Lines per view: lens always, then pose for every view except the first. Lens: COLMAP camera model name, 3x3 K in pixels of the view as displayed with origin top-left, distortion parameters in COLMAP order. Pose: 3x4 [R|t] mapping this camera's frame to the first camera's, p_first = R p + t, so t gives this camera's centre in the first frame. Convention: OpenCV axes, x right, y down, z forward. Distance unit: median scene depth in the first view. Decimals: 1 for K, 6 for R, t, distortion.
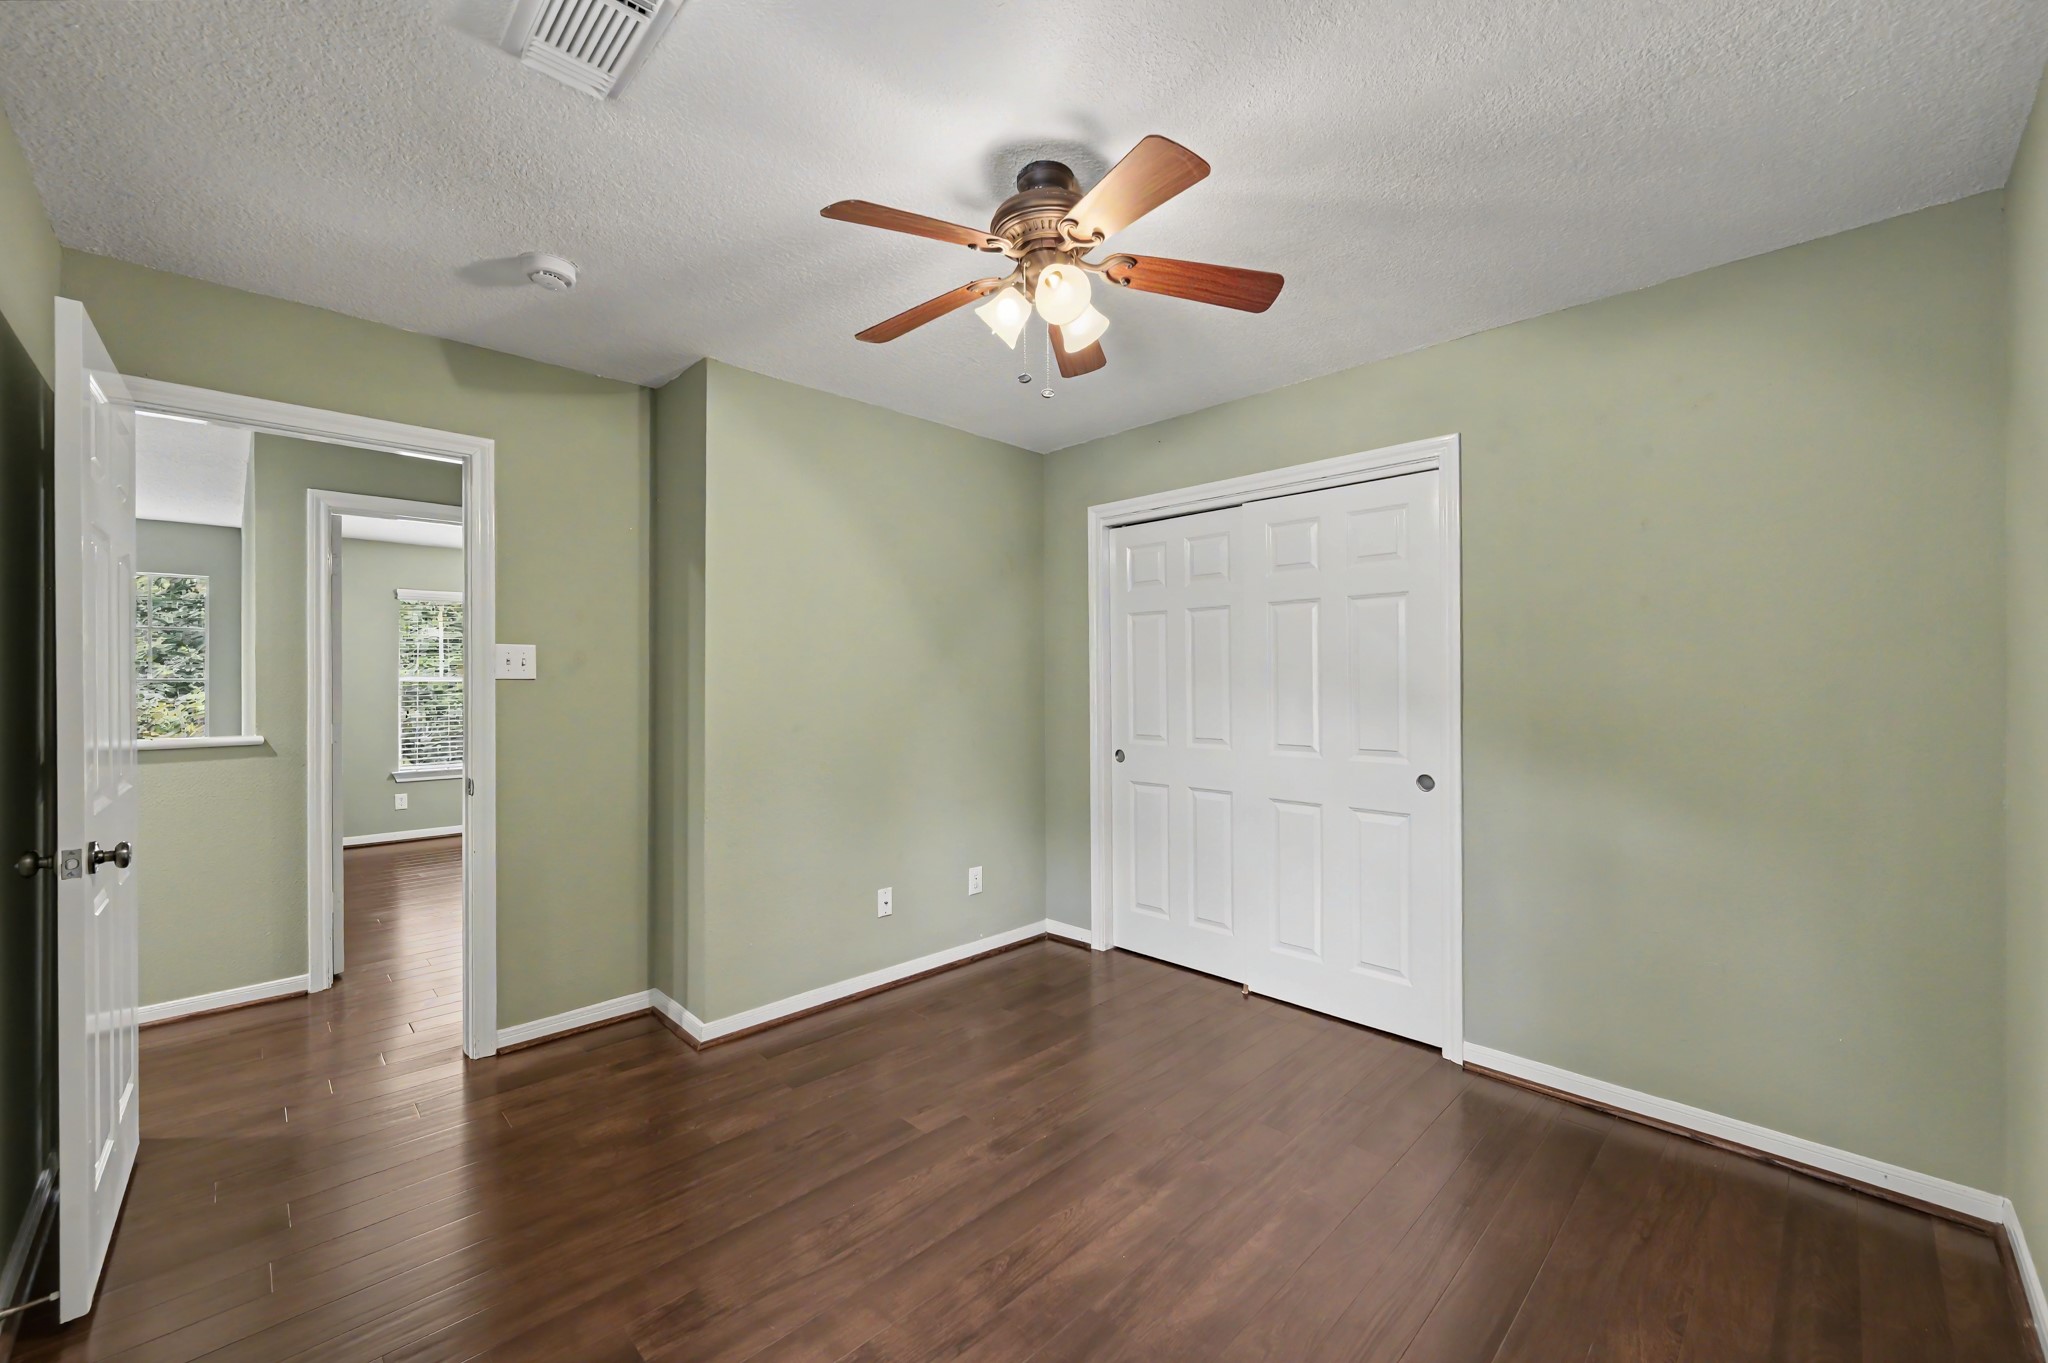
lens RADIAL K [[828.8, 0, 1022.5], [0, 828.8, 682.4], [0, 0, 1]] dist [0.002125, 0.000977]
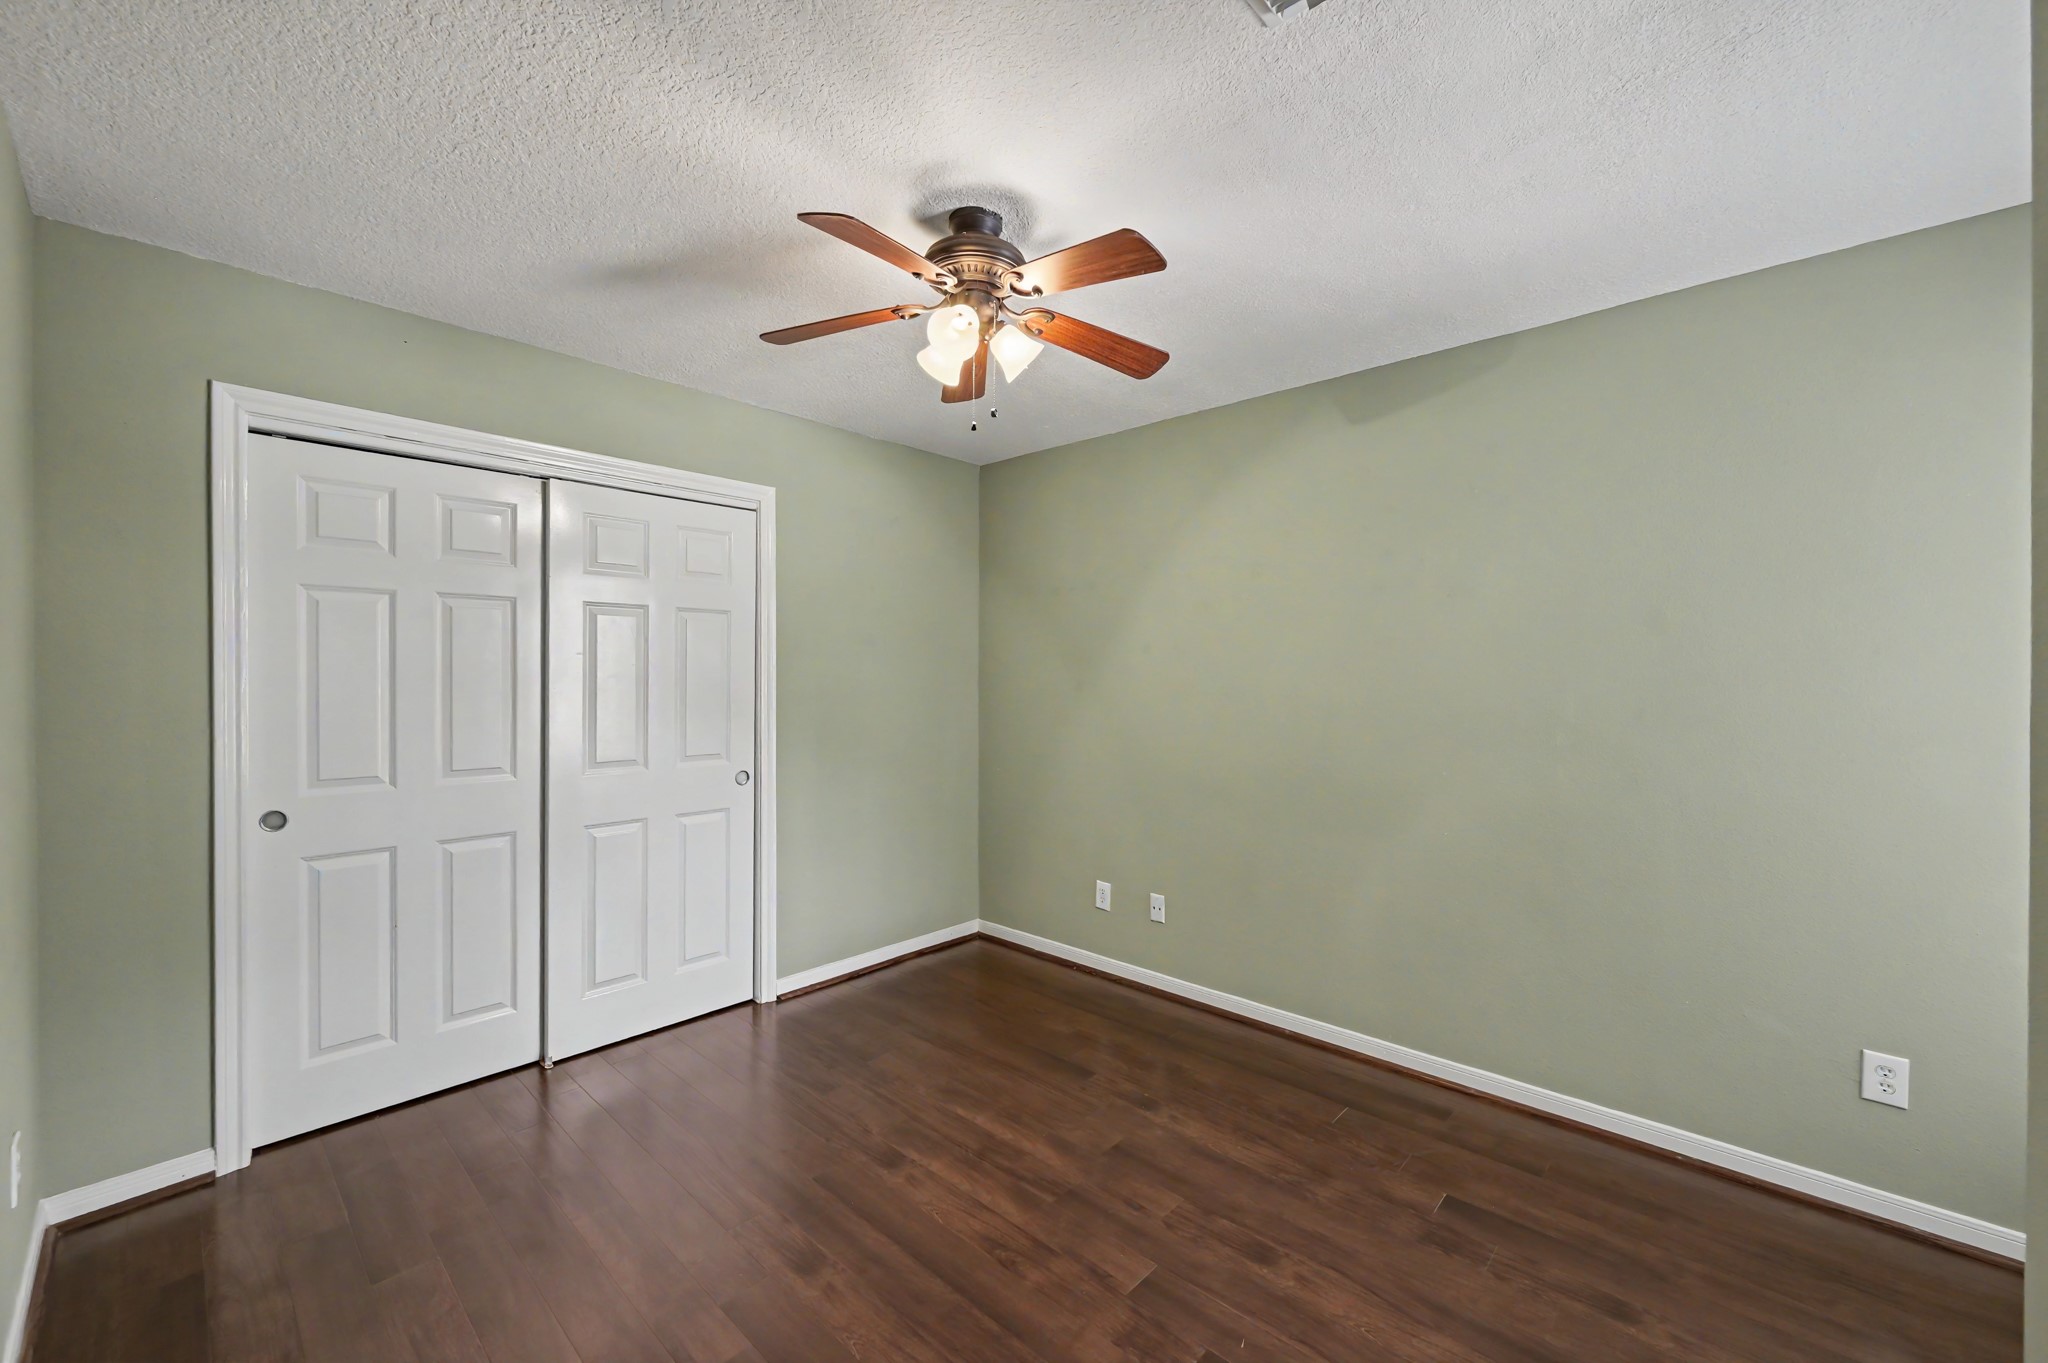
lens RADIAL K [[828.8, 0, 1027.7], [0, 828.8, 677.2], [0, 0, 1]] dist [0.002125, 0.000977]
pose [[-0.065332, -0.000762, 0.997863, -0.671904], [0.001286, 0.999999, 0.000848, -0.018929], [-0.997863, 0.001339, -0.065331, 0.650549]]
